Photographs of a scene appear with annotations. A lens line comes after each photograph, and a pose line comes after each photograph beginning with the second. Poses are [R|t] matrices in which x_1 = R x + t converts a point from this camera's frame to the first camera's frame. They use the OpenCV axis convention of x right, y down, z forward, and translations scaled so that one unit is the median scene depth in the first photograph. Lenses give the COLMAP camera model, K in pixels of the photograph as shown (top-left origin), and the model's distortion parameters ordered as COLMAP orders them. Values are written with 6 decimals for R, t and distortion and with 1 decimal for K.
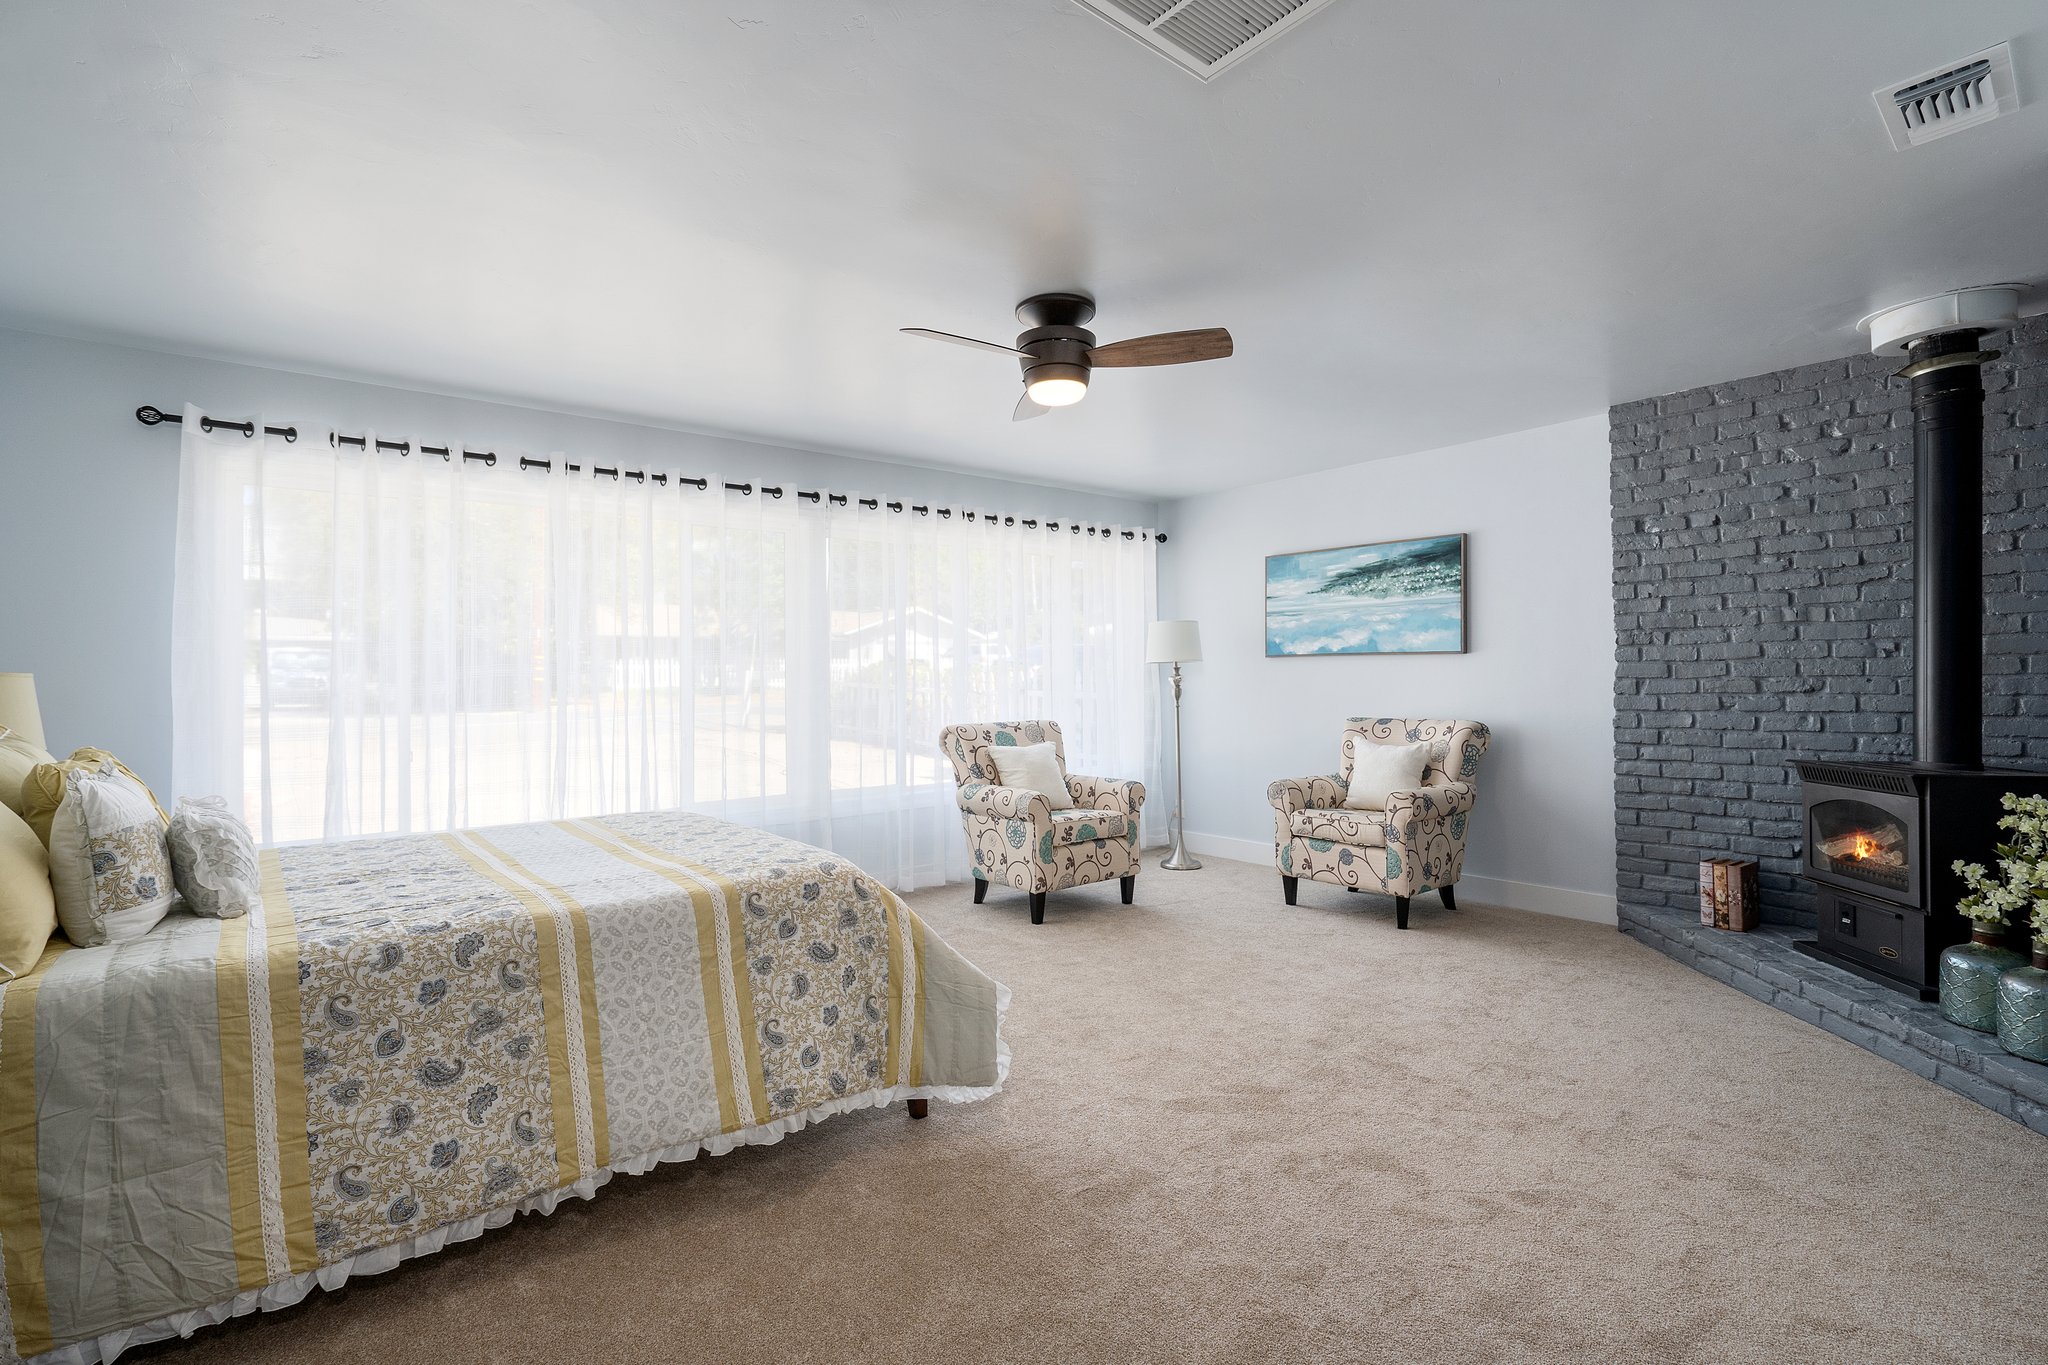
lens RADIAL K [[928.6, 0, 1022.7], [0, 928.6, 687.3], [0, 0, 1]] dist [-0.002551, 0.001676]
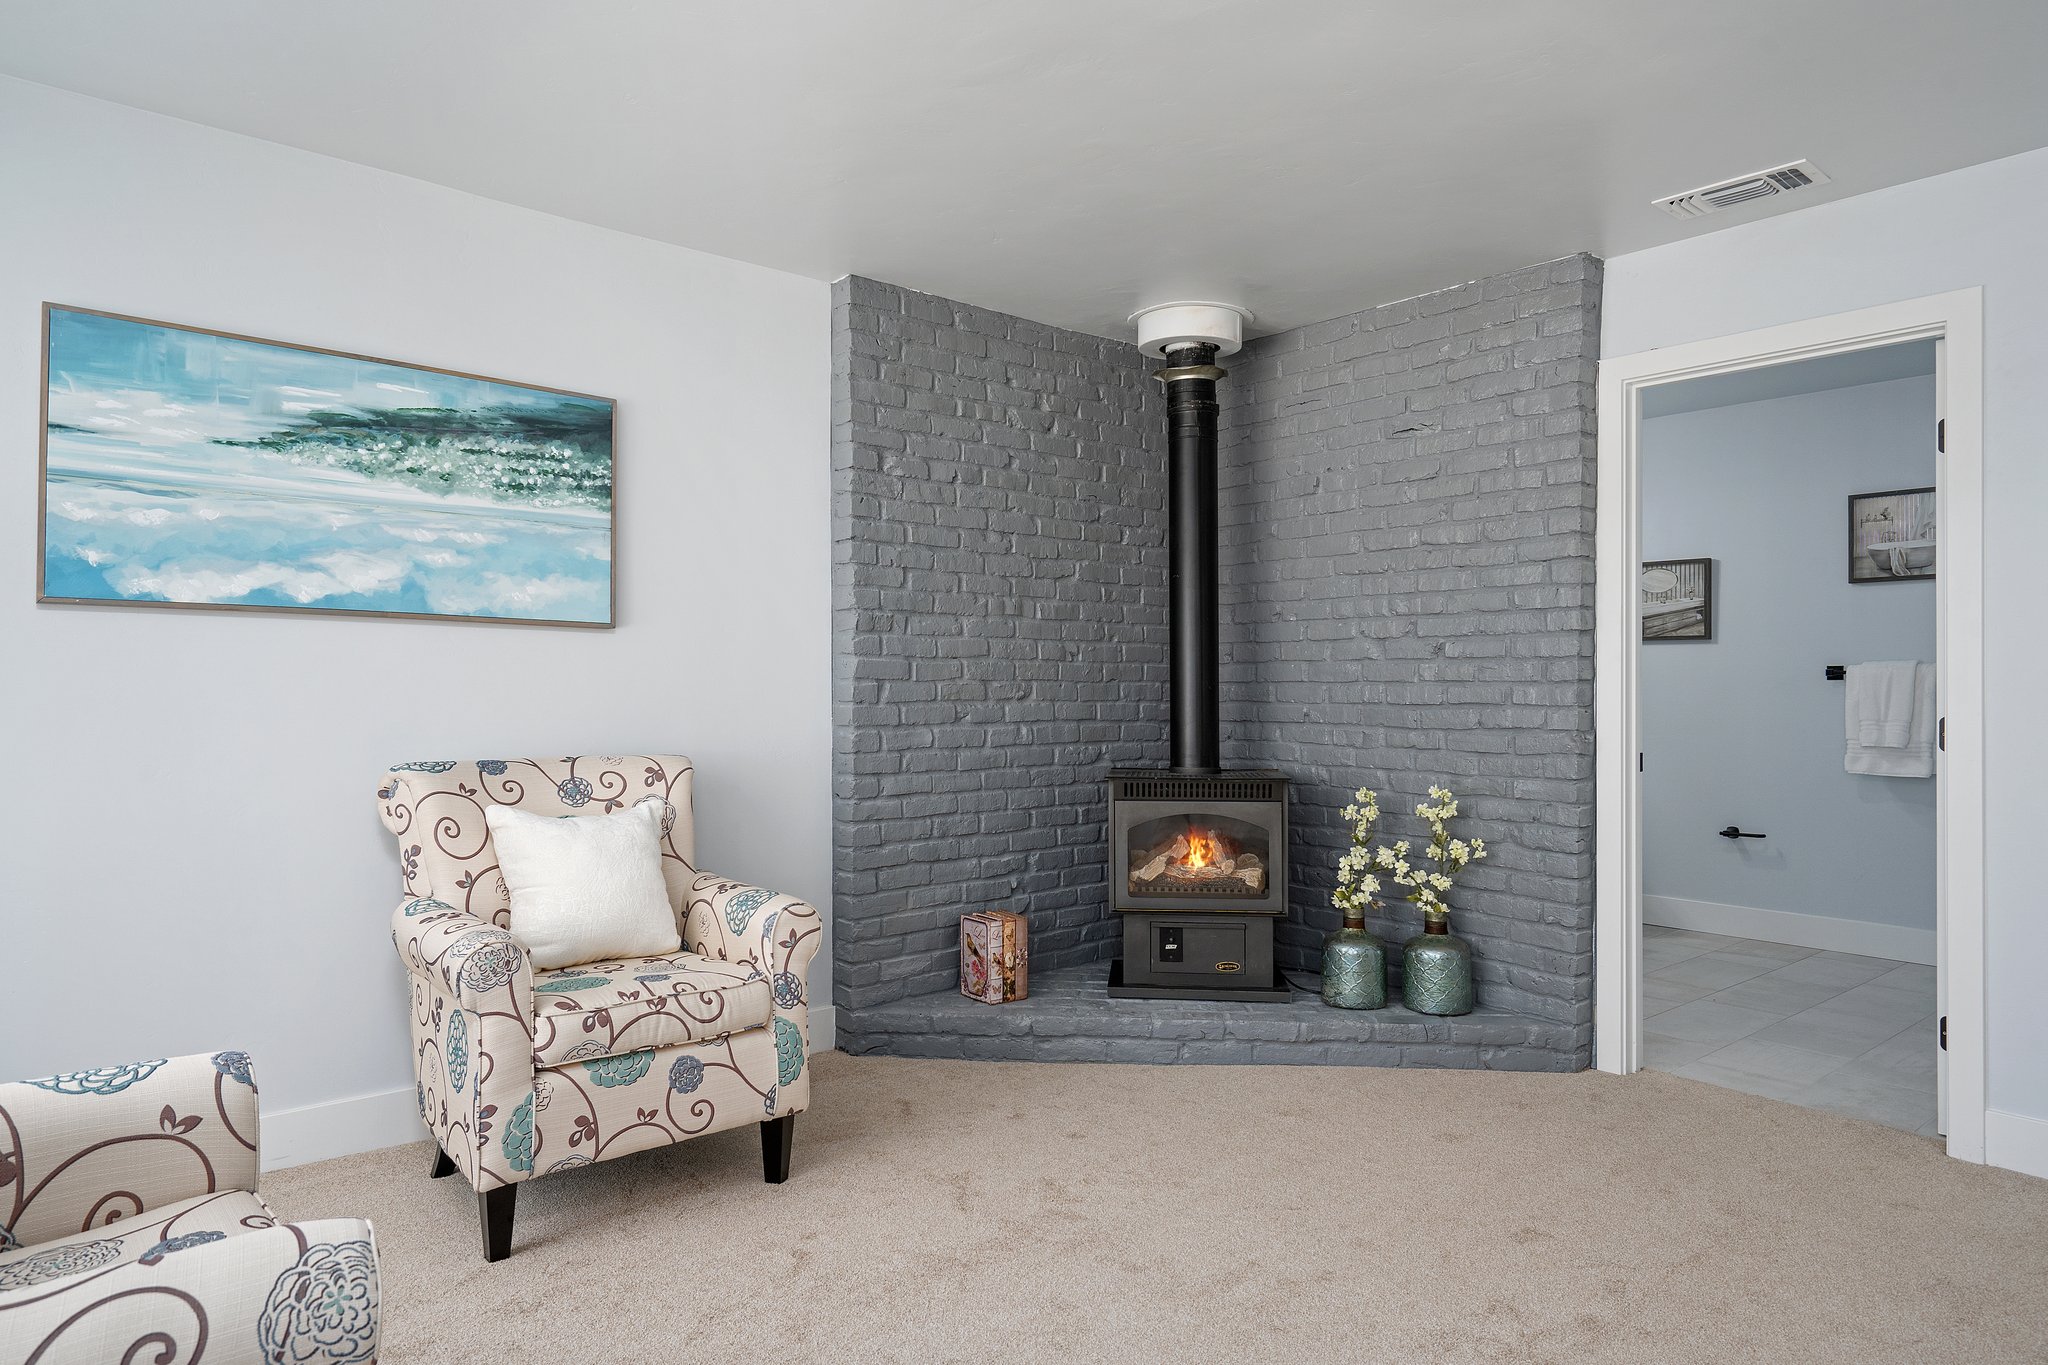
lens RADIAL K [[1244.7, 0, 1021.2], [0, 1244.7, 674.4], [0, 0, 1]] dist [0.007869, 0.000137]
pose [[-0.017432, 0.014854, 0.999738, -0.254580], [-0.001585, 0.999888, -0.014883, -0.000111], [-0.999847, -0.001844, -0.017406, 0.852893]]
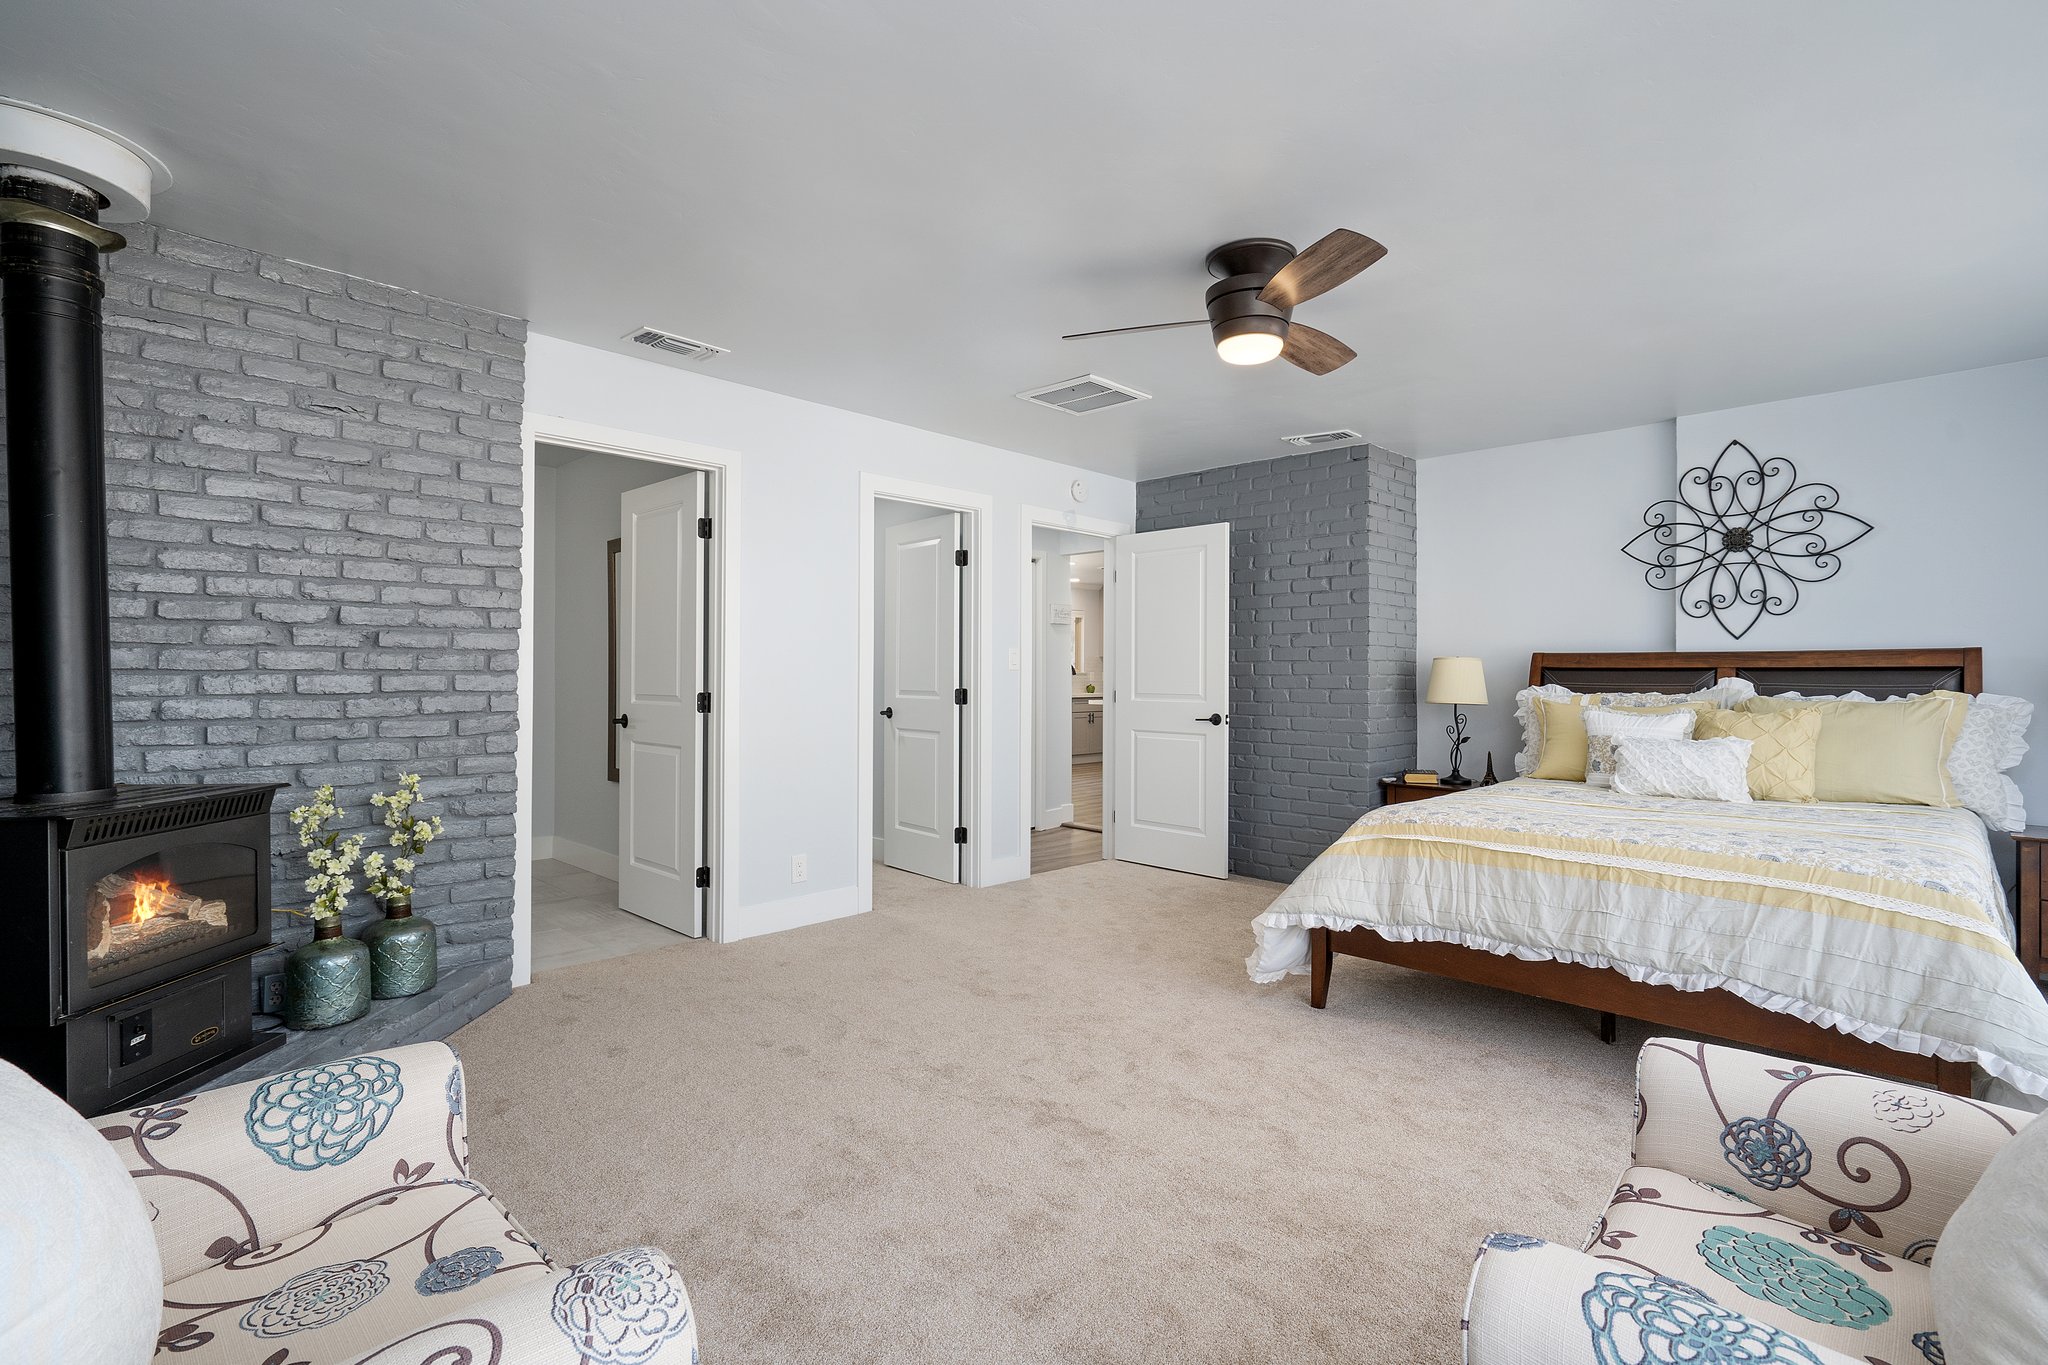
lens RADIAL K [[928.6, 0, 1022.8], [0, 928.6, 682.1], [0, 0, 1]] dist [-0.002551, 0.001676]
pose [[-0.992133, -0.001969, -0.125172, 0.252035], [-0.002610, 0.999984, 0.004959, -0.005114], [0.125160, 0.005247, -0.992123, 1.259015]]
